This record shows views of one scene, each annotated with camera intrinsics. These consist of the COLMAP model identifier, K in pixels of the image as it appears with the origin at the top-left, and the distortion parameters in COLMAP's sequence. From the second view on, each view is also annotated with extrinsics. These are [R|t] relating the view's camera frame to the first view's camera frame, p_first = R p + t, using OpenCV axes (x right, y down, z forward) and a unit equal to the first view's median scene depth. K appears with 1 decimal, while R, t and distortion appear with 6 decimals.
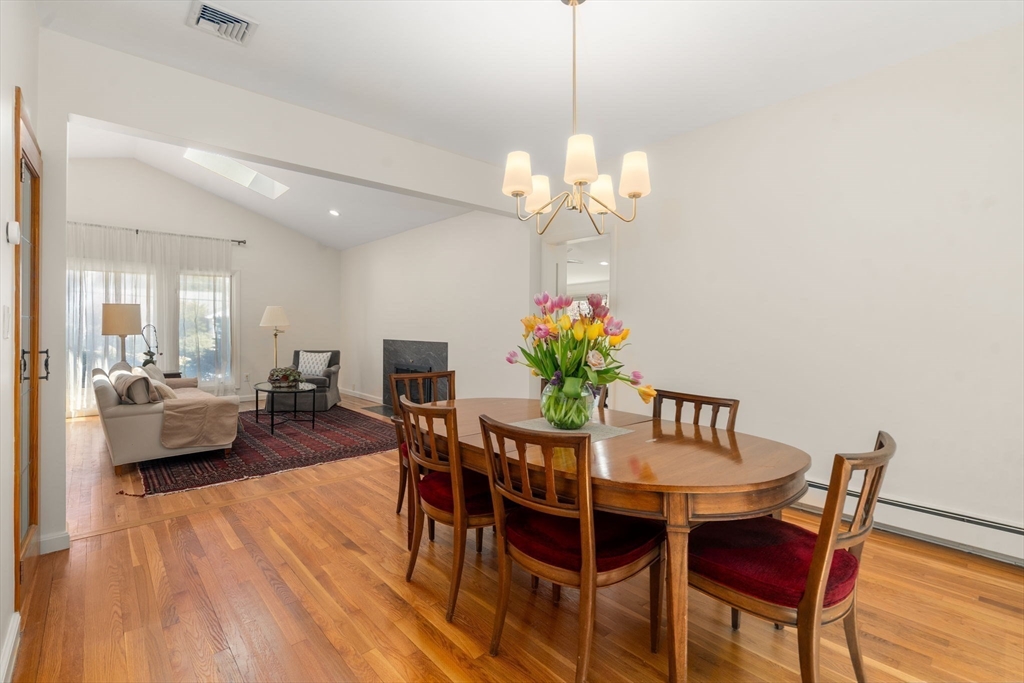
lens RADIAL K [[466.2, 0, 509.2], [0, 466.2, 333.6], [0, 0, 1]] dist [0.001324, 0.001334]
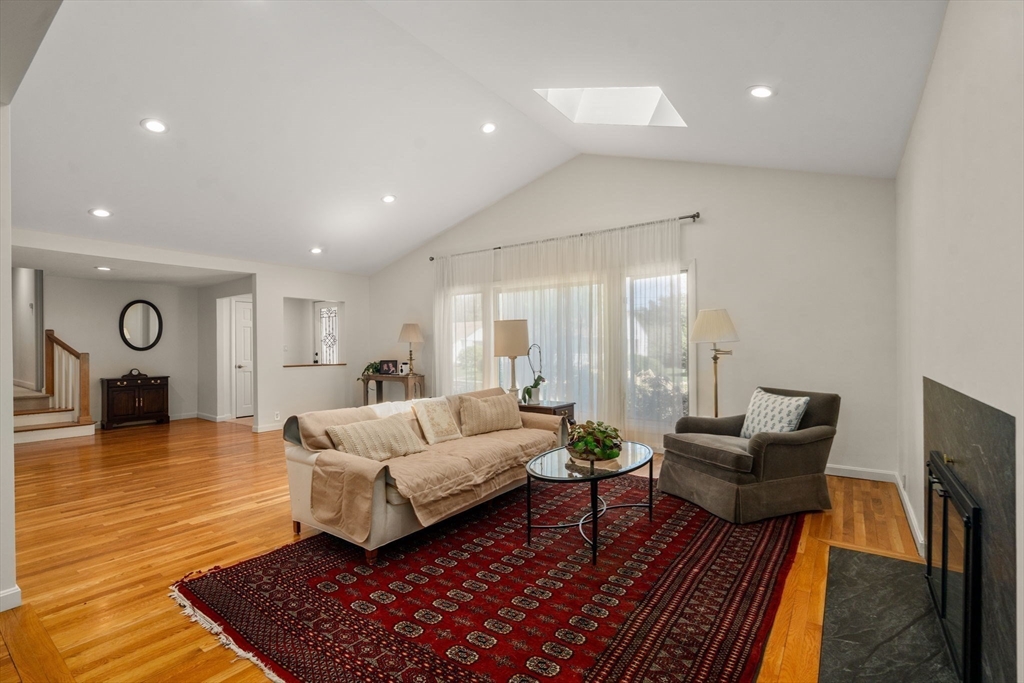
lens RADIAL K [[466.2, 0, 514.0], [0, 466.2, 347.1], [0, 0, 1]] dist [0.001324, 0.001334]
pose [[0.207548, -0.004486, -0.978215, 0.019165], [-0.001538, 0.999987, -0.004912, -0.008696], [0.978224, 0.002524, 0.207538, 0.696455]]
